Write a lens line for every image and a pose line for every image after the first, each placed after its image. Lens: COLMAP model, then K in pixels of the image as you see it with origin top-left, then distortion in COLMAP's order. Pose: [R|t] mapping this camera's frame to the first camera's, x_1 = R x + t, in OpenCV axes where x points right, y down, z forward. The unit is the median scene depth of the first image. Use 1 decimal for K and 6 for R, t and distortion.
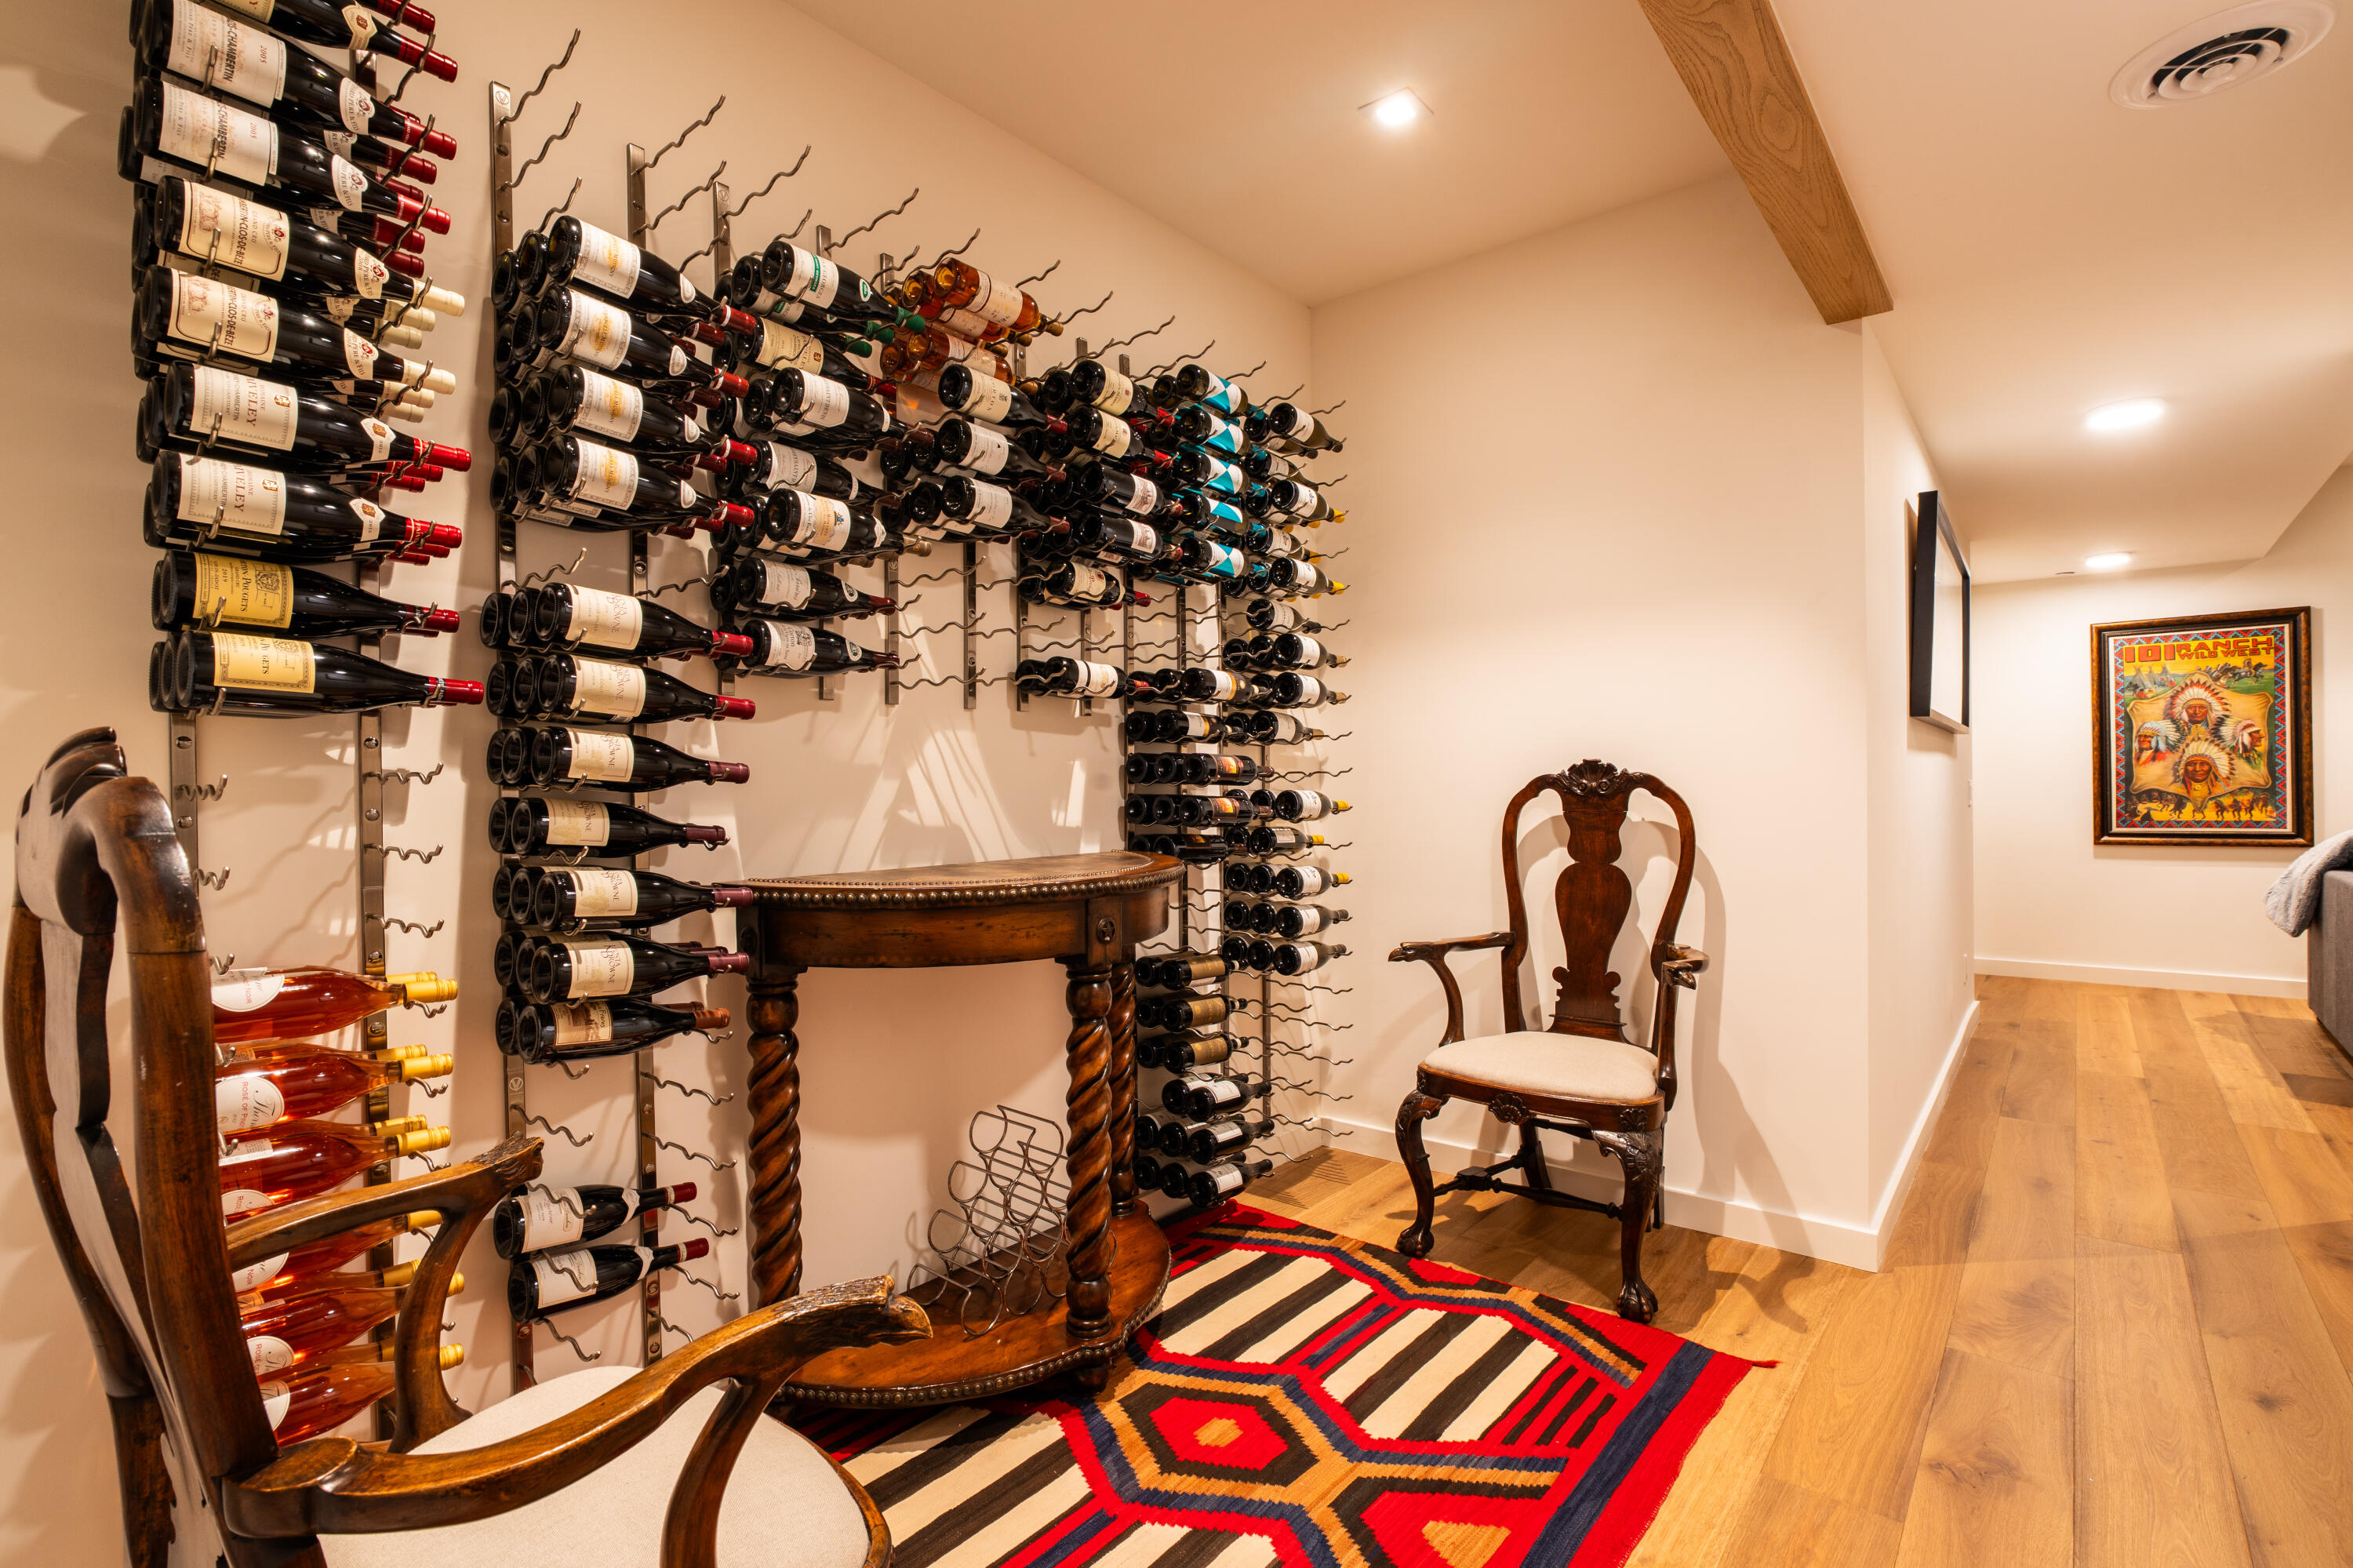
lens RADIAL K [[1079.3, 0, 1178.6], [0, 1079.3, 789.8], [0, 0, 1]] dist [-0.003908, -0.000467]
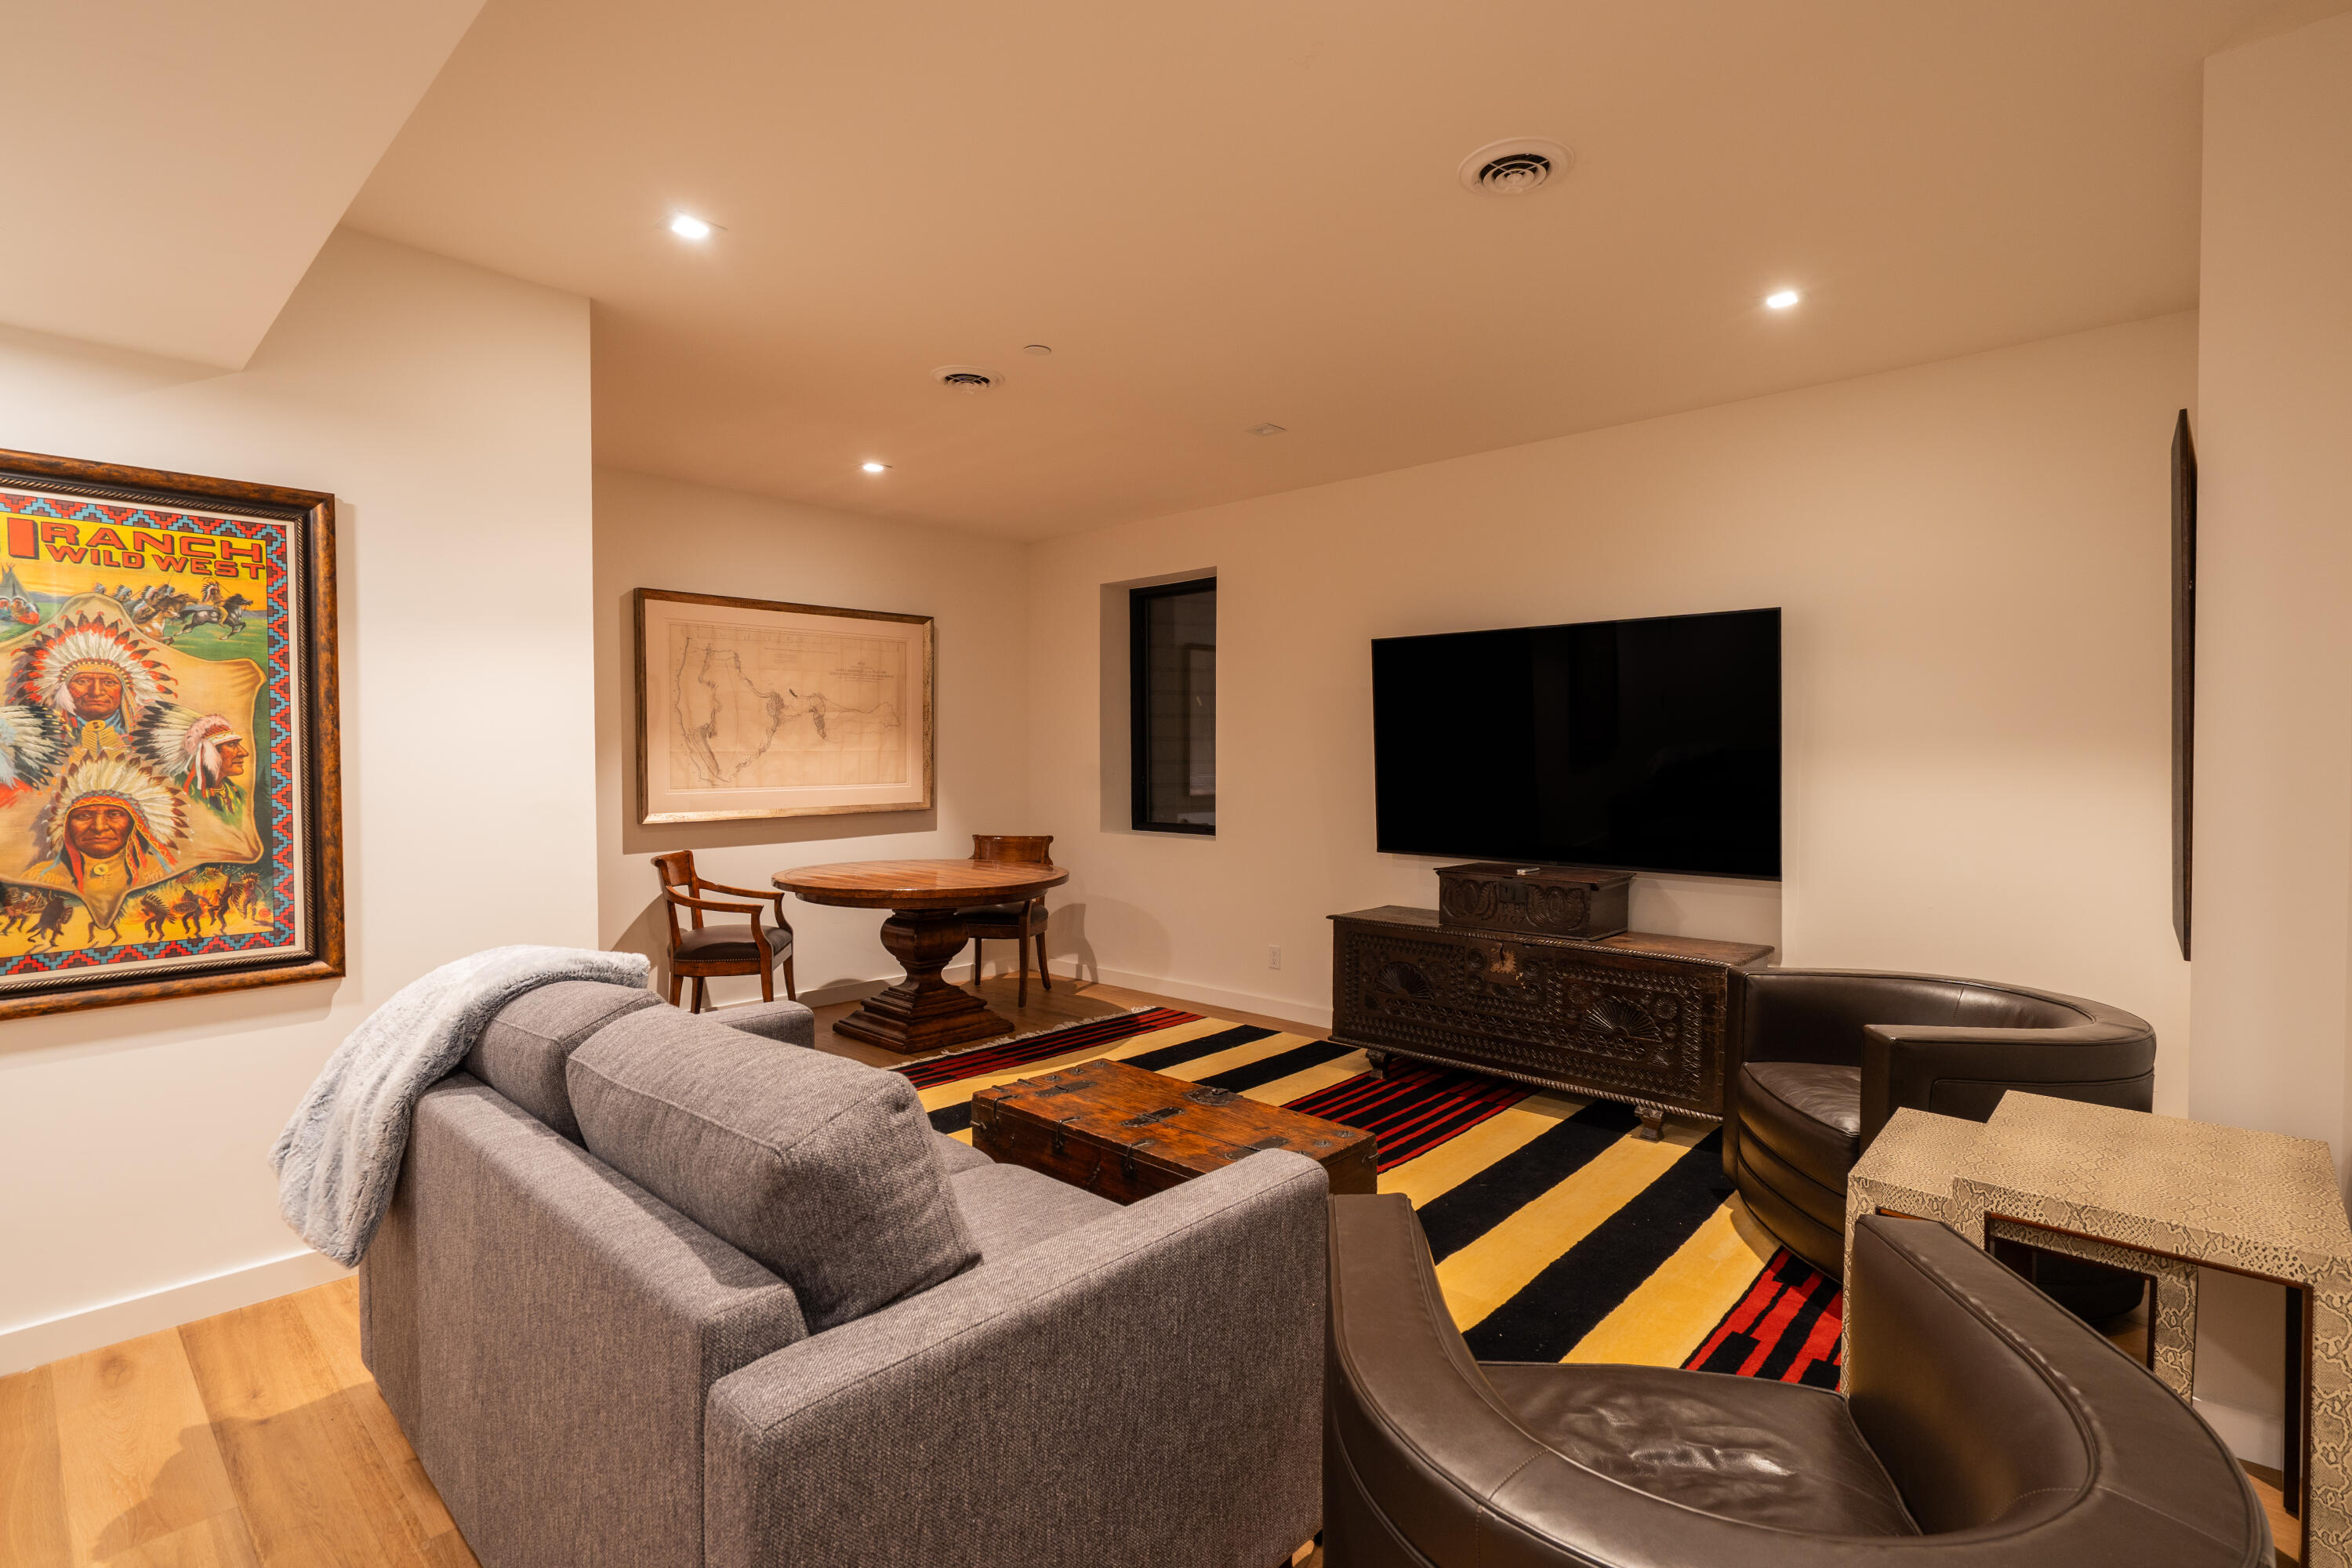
lens RADIAL K [[1078.8, 0, 1229.9], [0, 1078.8, 774.1], [0, 0, 1]] dist [-0.003908, -0.000467]
pose [[0.007117, -0.011787, 0.999905, 0.538433], [0.000610, 0.999930, 0.011783, -0.045349], [-0.999974, 0.000526, 0.007123, 0.562210]]
